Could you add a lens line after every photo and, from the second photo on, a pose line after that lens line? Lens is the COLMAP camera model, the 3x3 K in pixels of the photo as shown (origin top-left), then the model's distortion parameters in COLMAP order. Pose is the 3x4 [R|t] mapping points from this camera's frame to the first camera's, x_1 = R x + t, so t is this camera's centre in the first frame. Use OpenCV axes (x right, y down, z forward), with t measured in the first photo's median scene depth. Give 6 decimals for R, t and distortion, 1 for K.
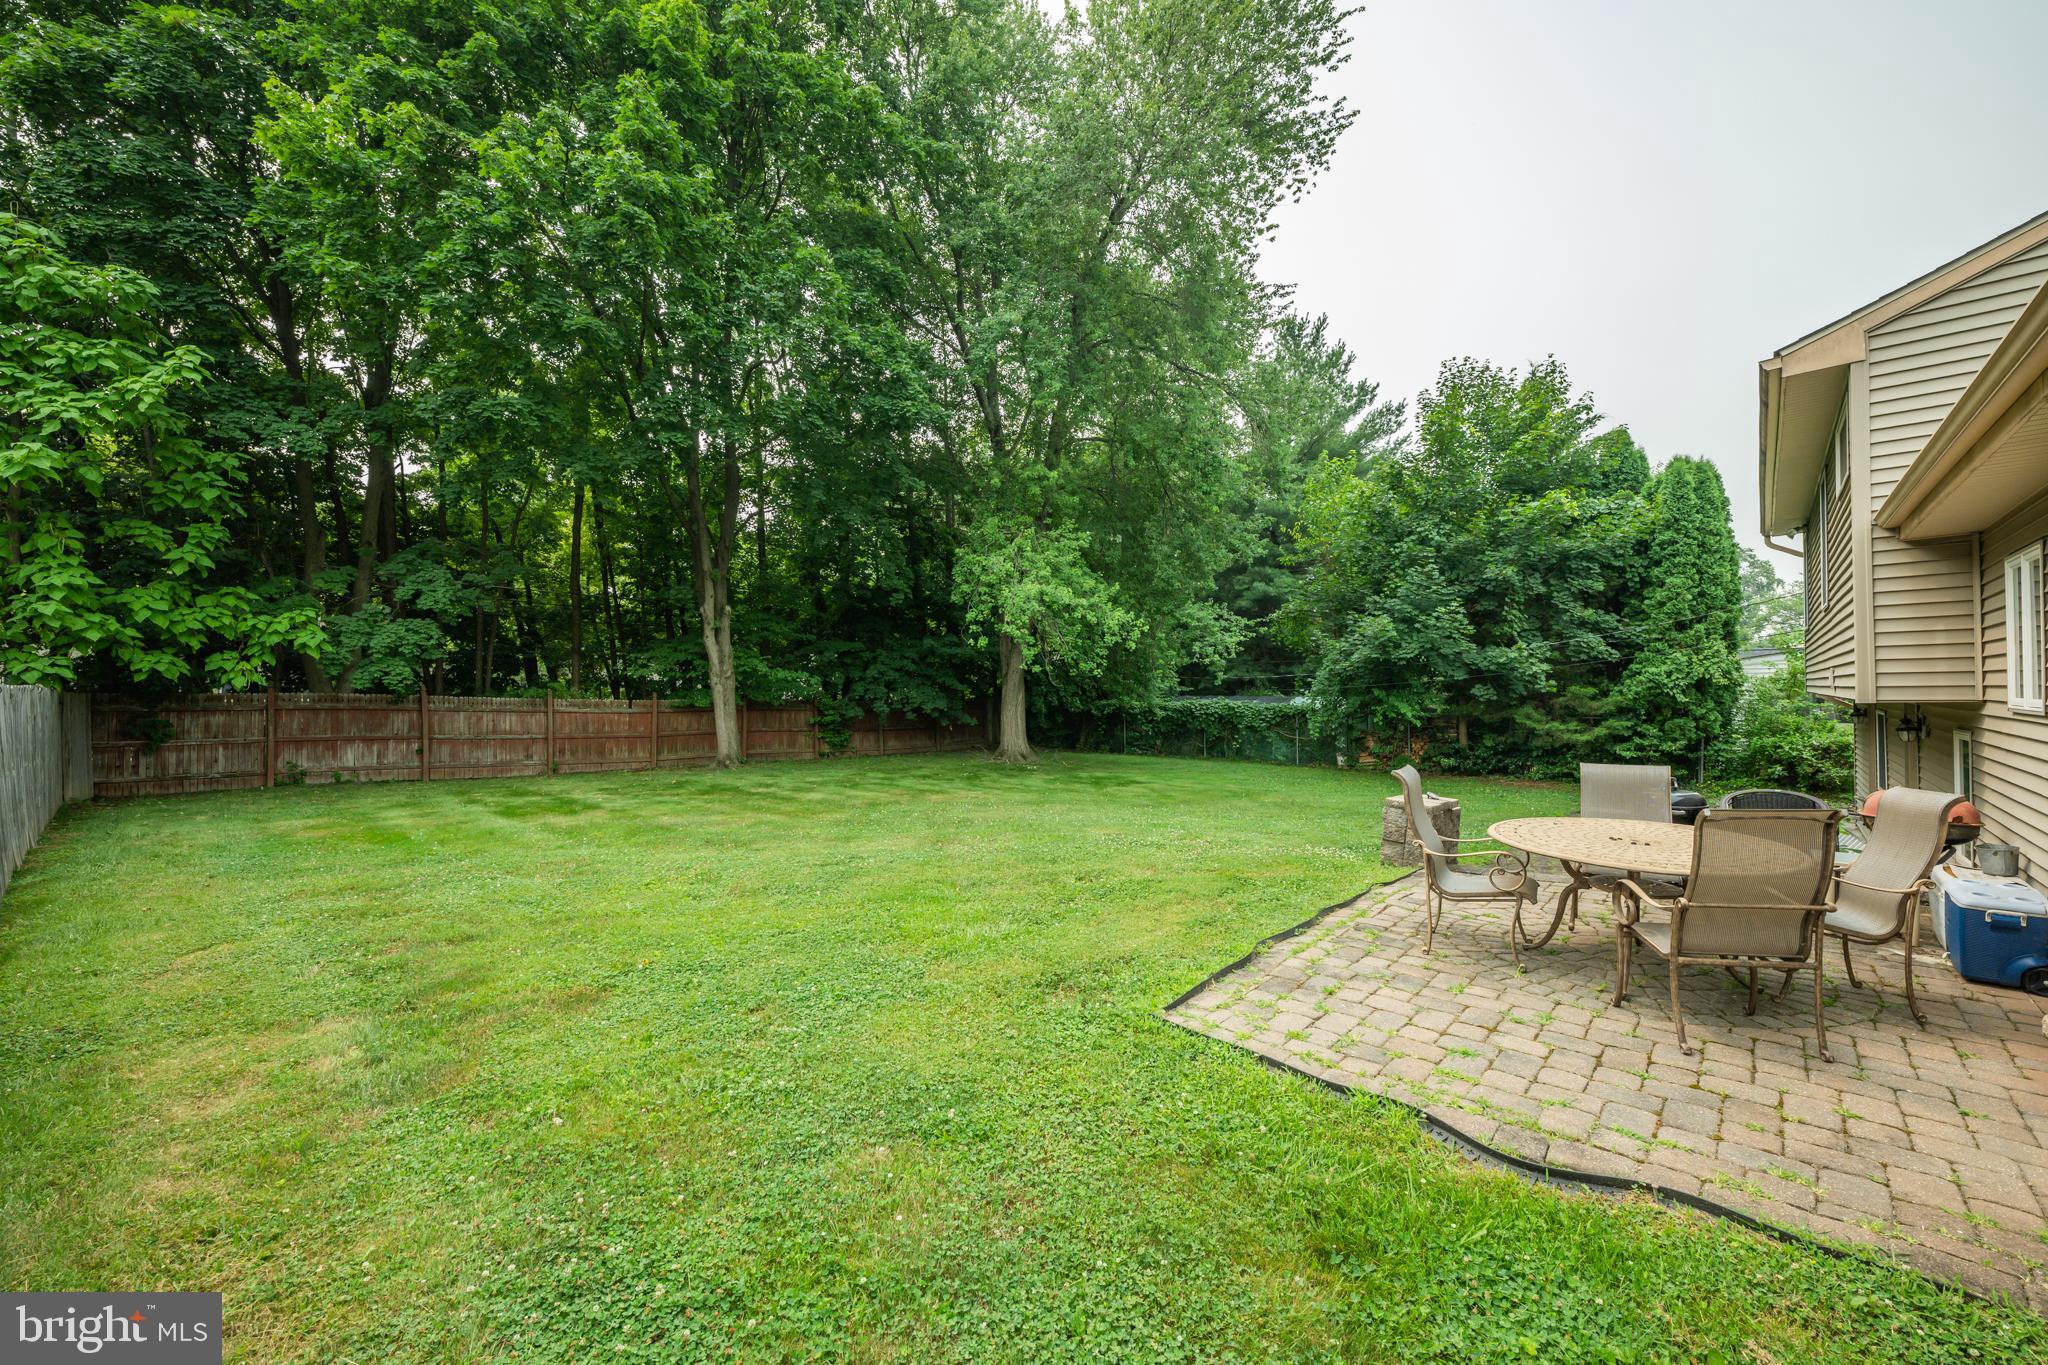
lens RADIAL K [[813.8, 0, 1022.7], [0, 813.8, 687.7], [0, 0, 1]] dist [0.000959, 0.000147]
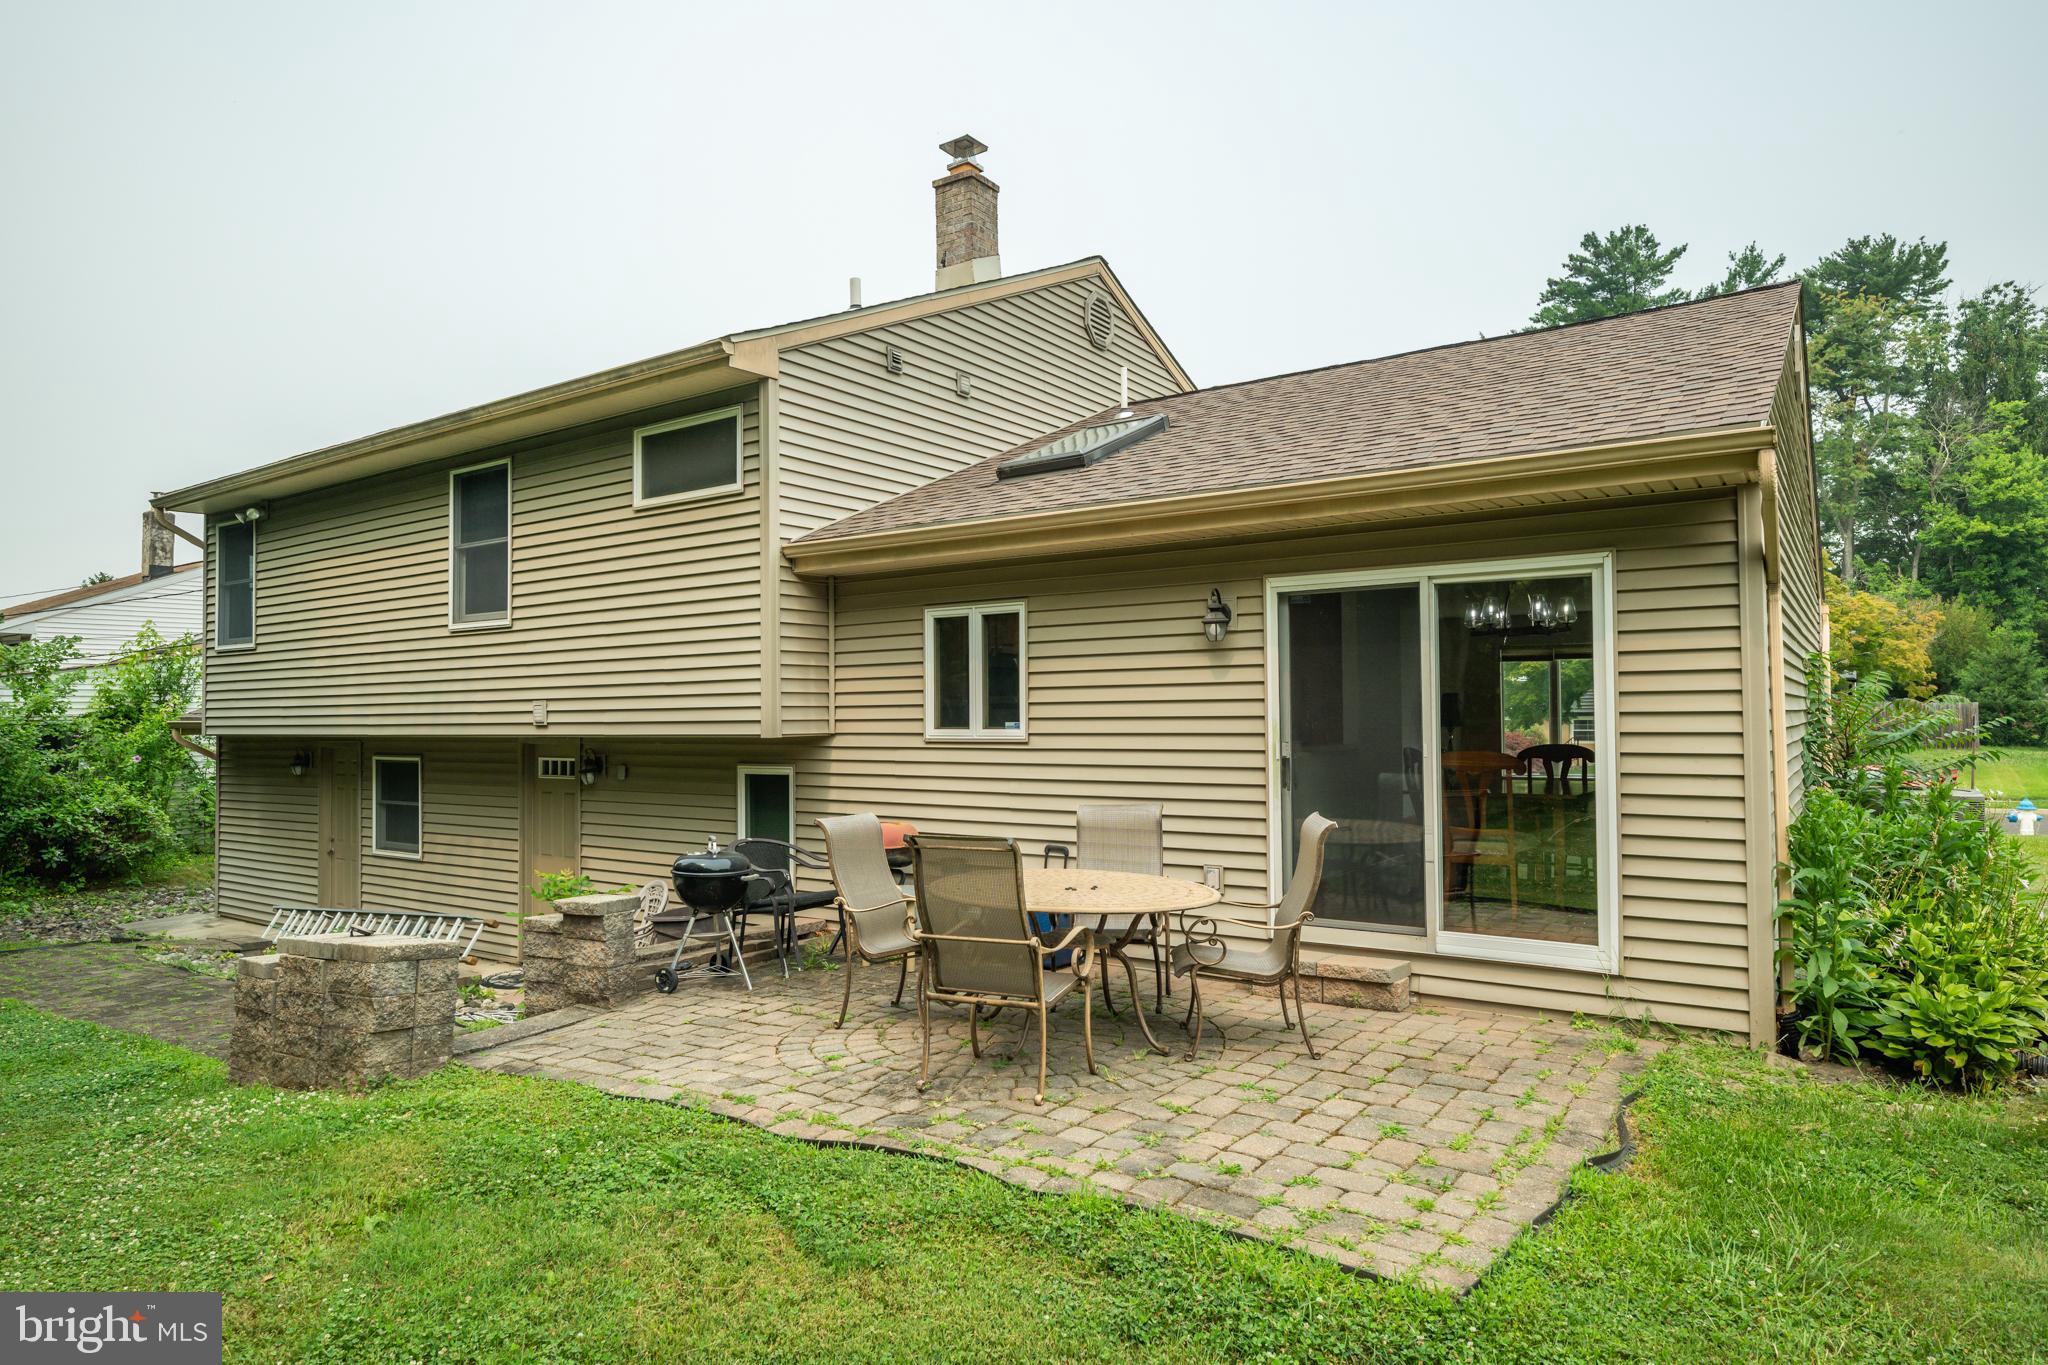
lens RADIAL K [[1205.0, 0, 1024.2], [0, 1205.0, 683.8], [0, 0, 1]] dist [0.002825, 0.000272]
pose [[-0.125617, 0.039438, 0.991295, -0.562426], [0.005907, 0.999222, -0.039004, 0.018405], [-0.992061, 0.000956, -0.125752, 1.254876]]
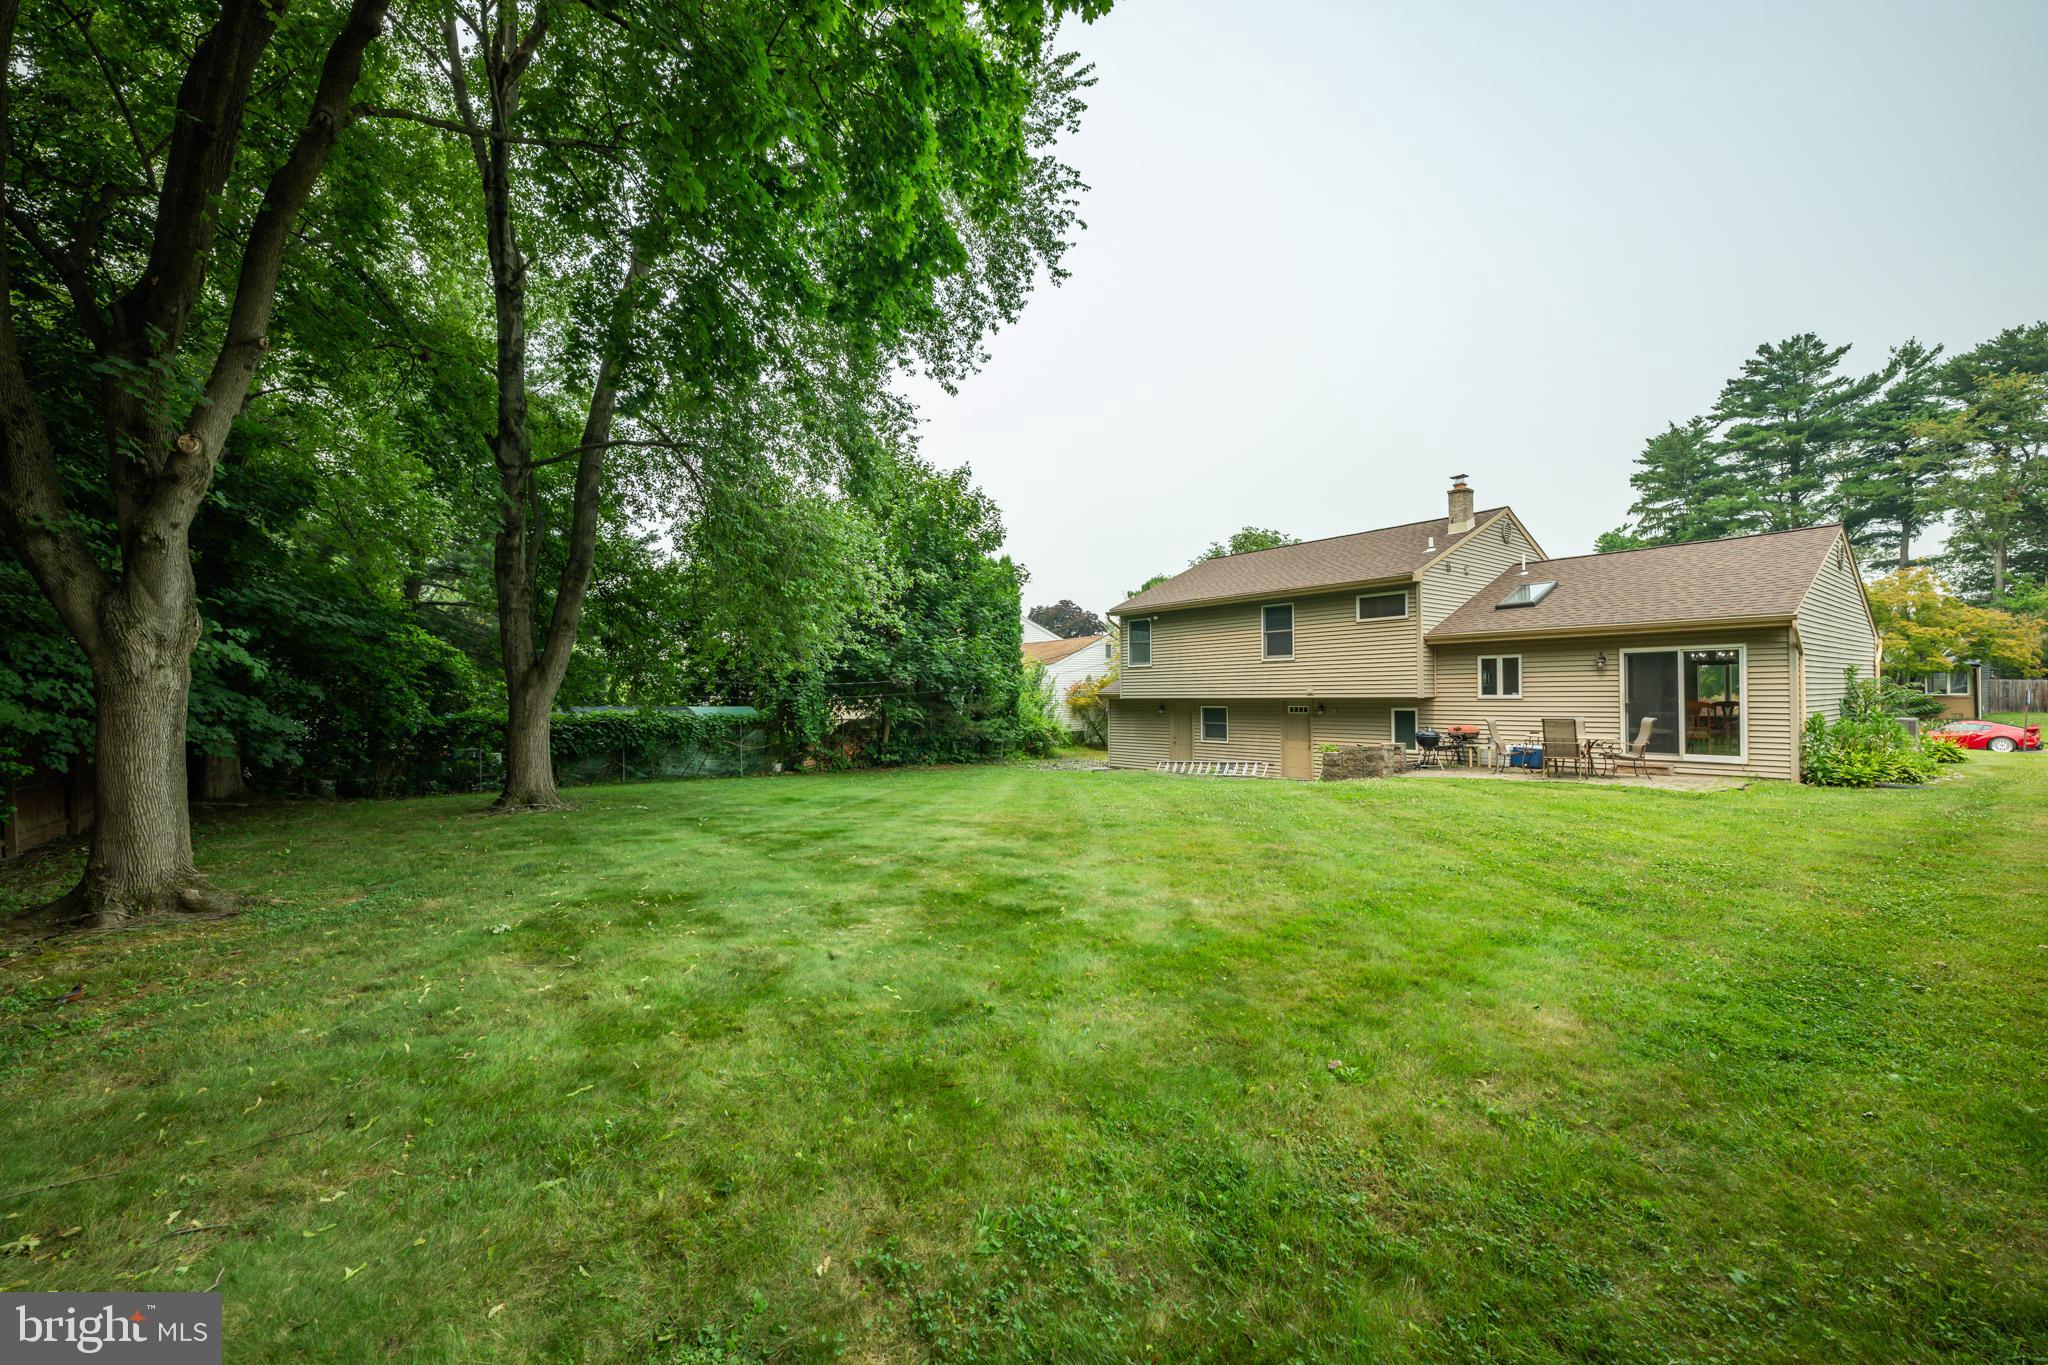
lens RADIAL K [[813.8, 0, 1022.5], [0, 813.8, 687.3], [0, 0, 1]] dist [0.000959, 0.000147]
pose [[0.175241, 0.016978, 0.984379, -3.037397], [0.003685, 0.999833, -0.017900, 0.039642], [-0.984519, 0.006765, 0.175149, 2.719351]]
